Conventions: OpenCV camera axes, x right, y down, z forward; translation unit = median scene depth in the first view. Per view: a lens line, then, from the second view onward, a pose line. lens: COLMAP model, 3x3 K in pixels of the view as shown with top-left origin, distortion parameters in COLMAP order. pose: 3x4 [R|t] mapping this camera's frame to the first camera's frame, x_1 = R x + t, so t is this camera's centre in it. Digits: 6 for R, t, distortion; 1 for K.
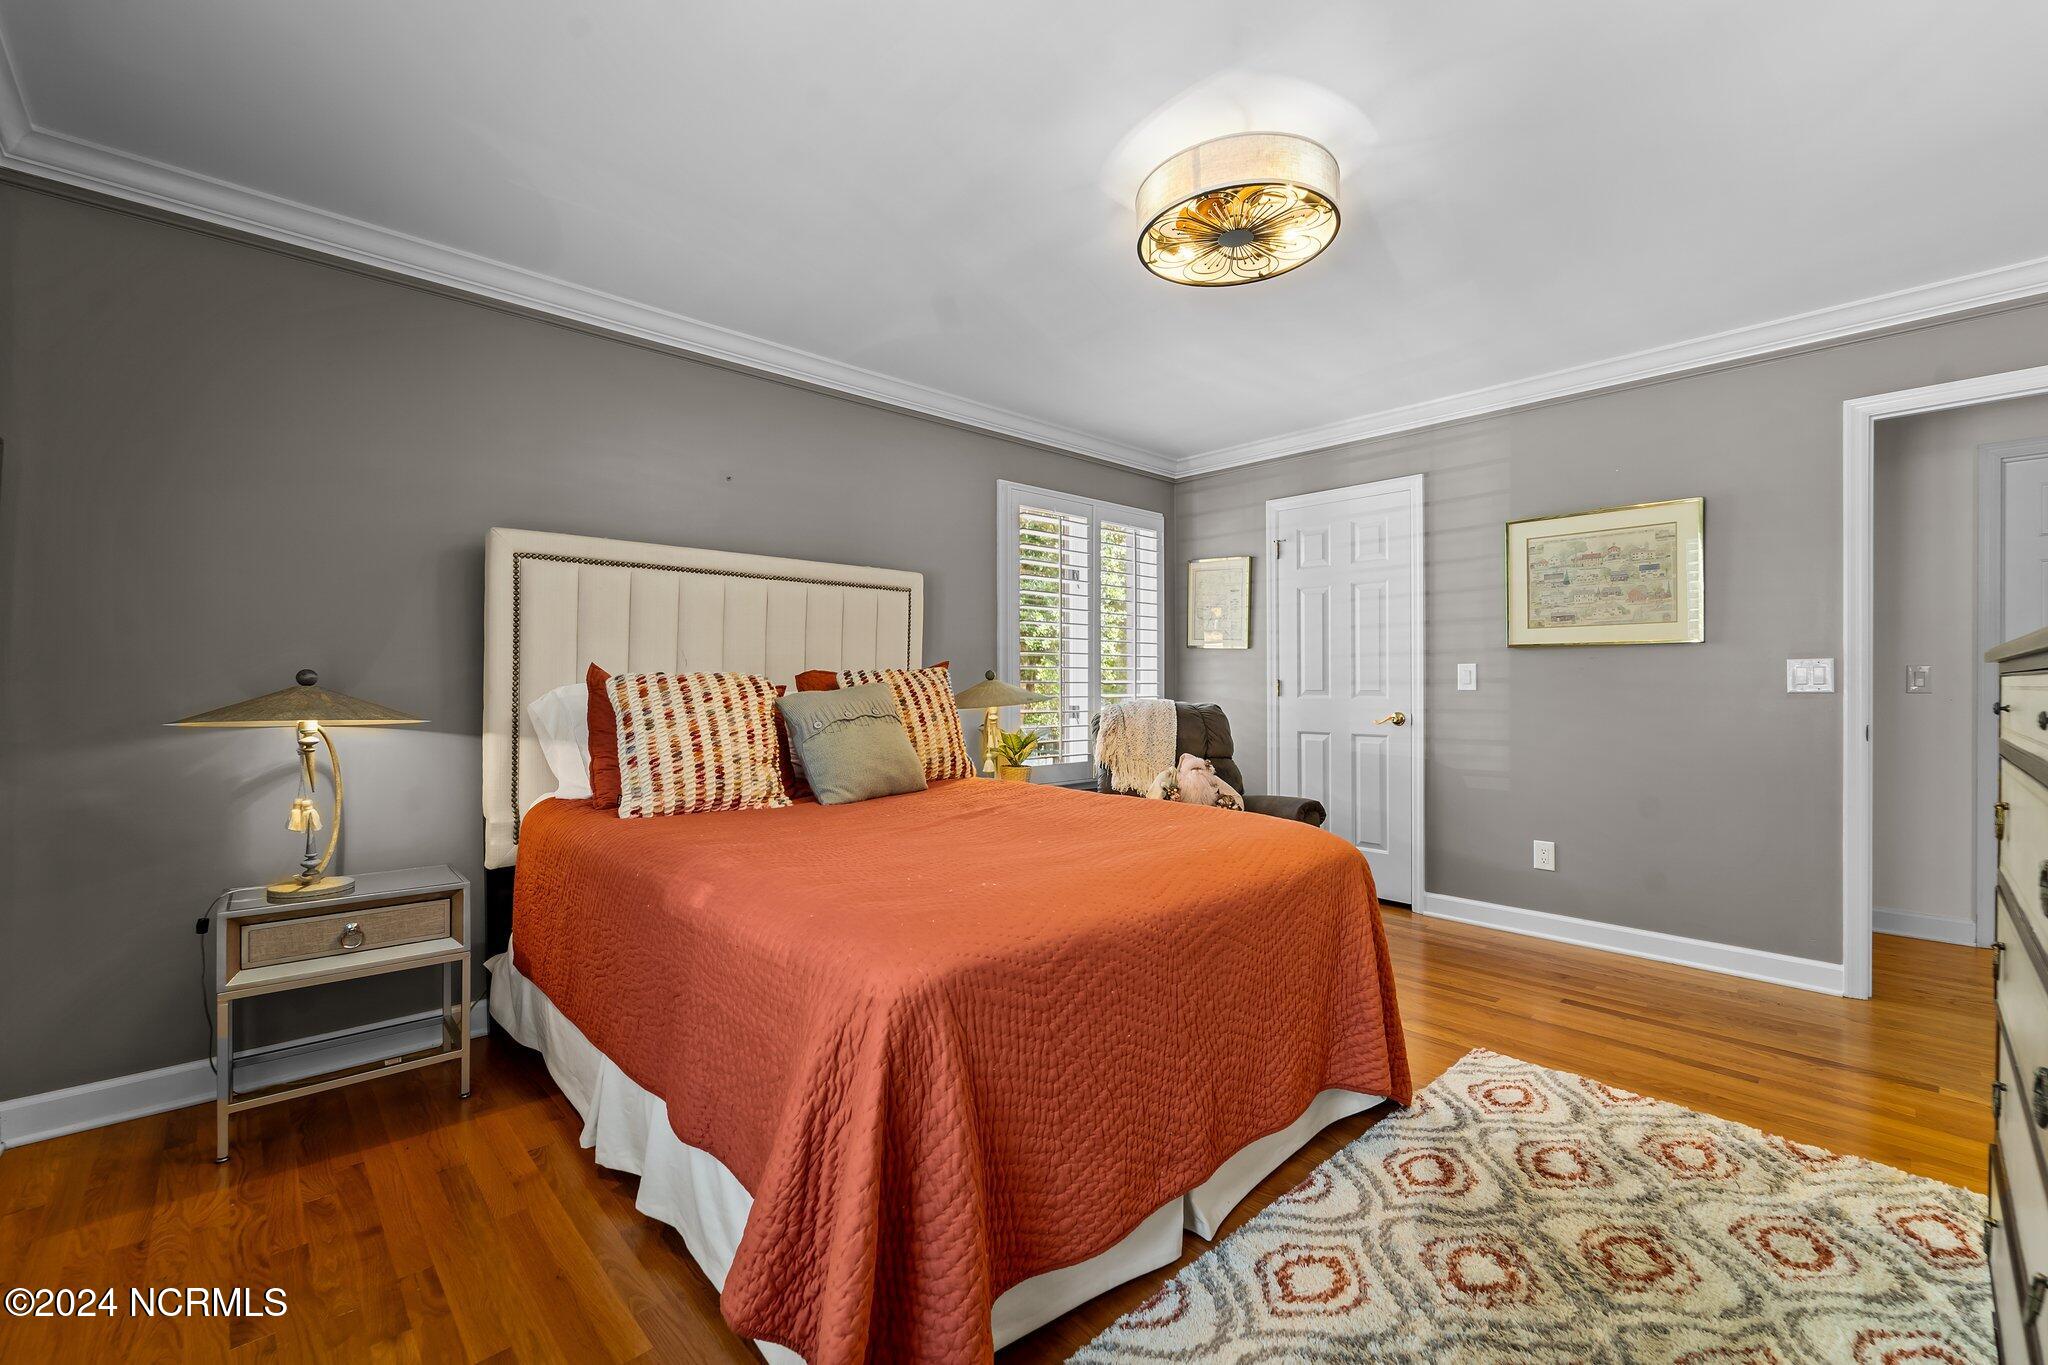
lens RADIAL K [[832.1, 0, 1022.9], [0, 832.1, 692.6], [0, 0, 1]] dist [-0.000705, -0.000603]
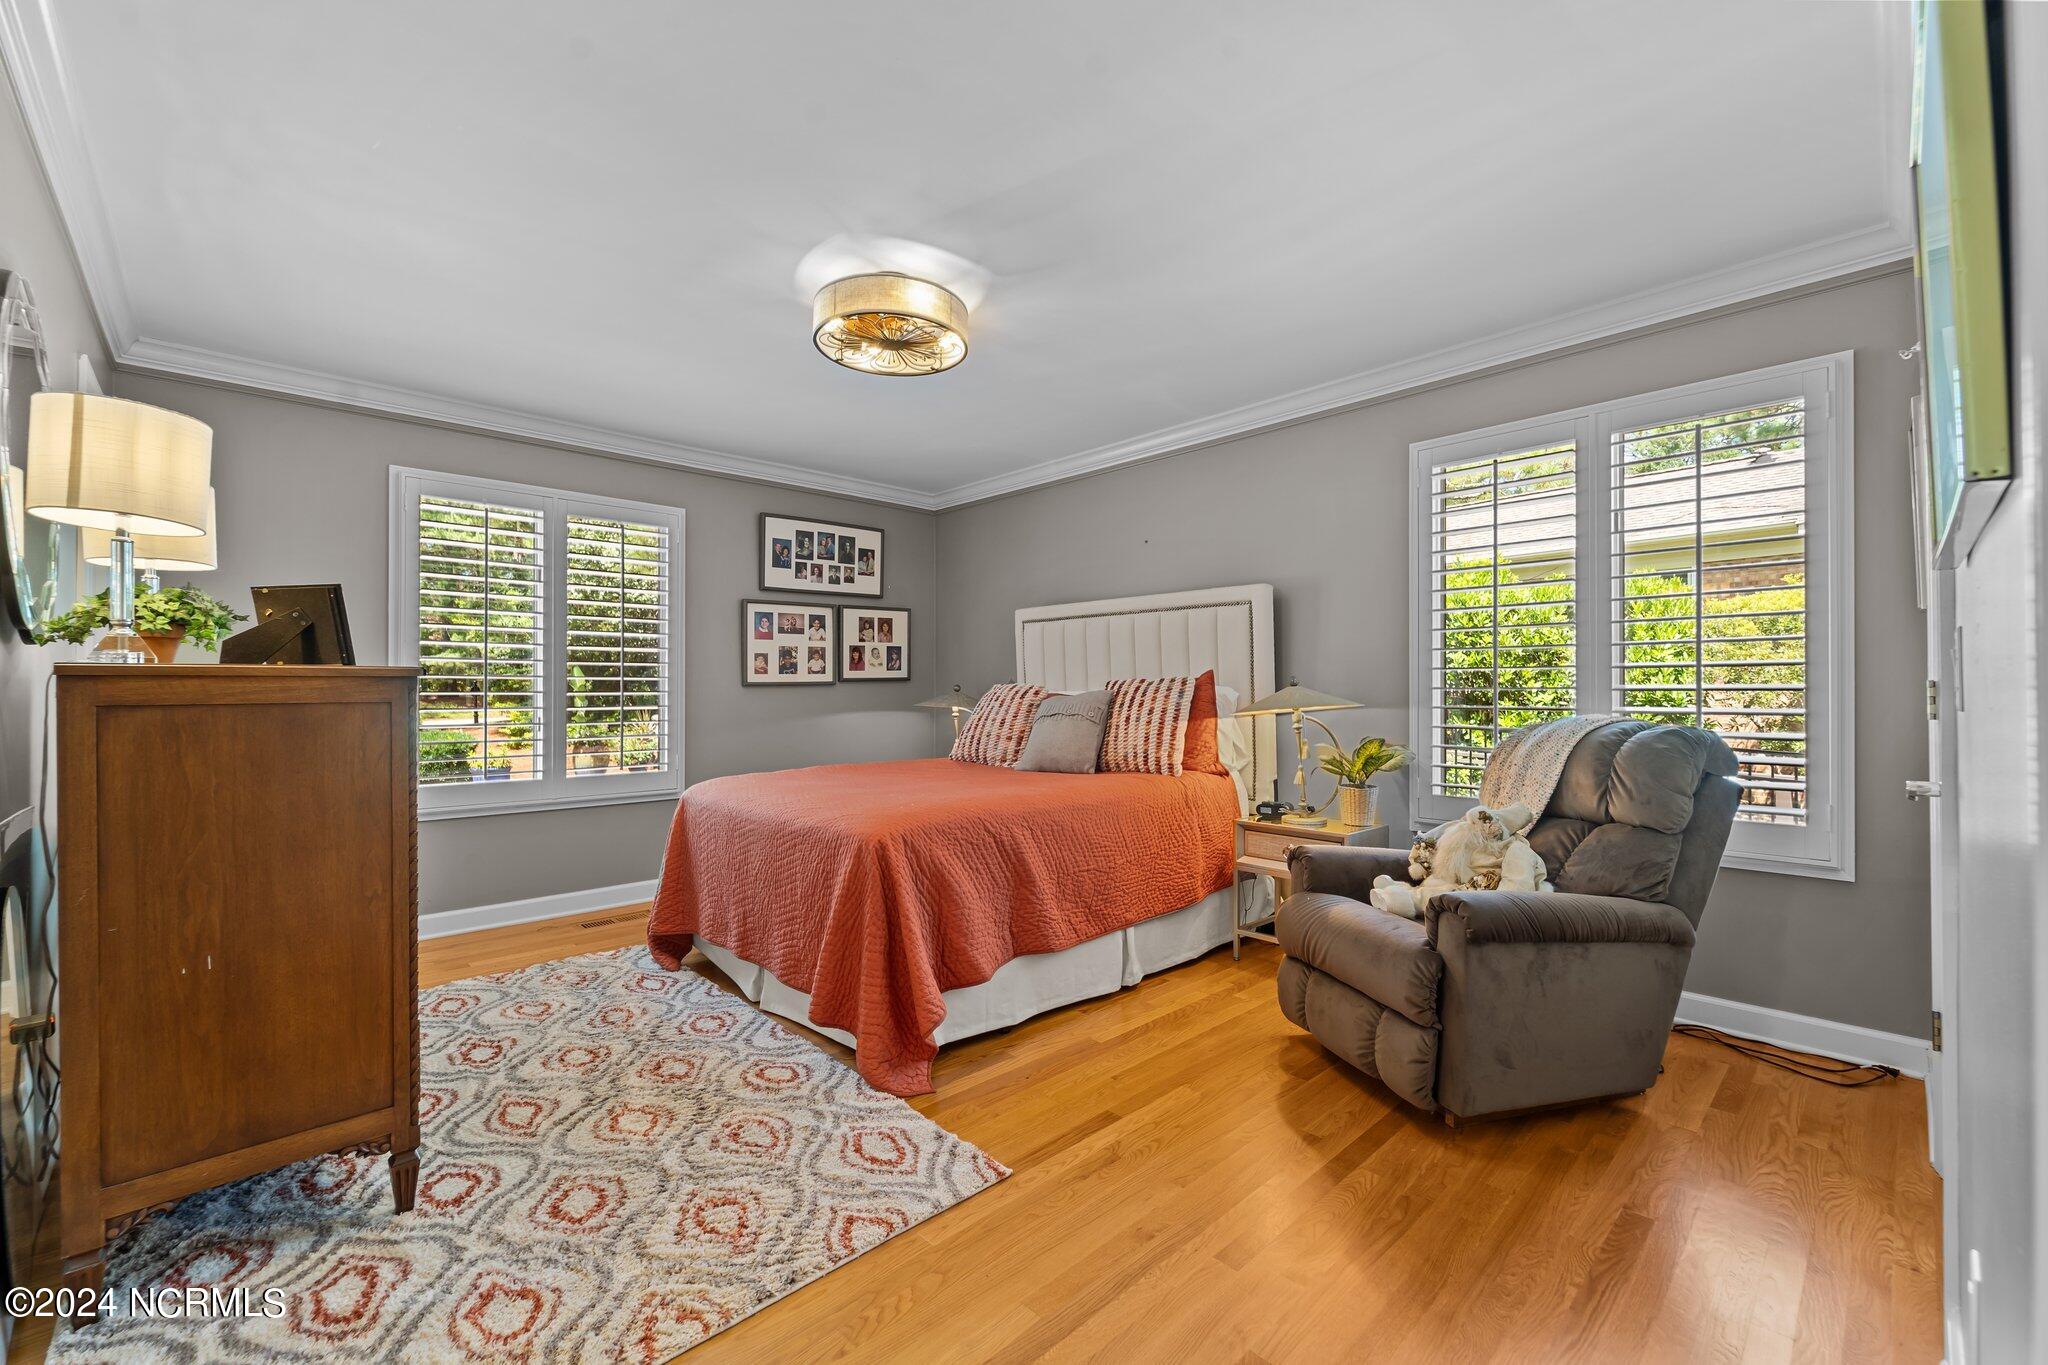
lens RADIAL K [[832.1, 0, 1022.9], [0, 832.1, 692.6], [0, 0, 1]] dist [-0.000705, -0.000603]
pose [[0.016201, -0.005459, -0.999854, 1.442860], [-0.014808, 0.999874, -0.005699, 0.003006], [0.999759, 0.014898, 0.016118, 1.106914]]
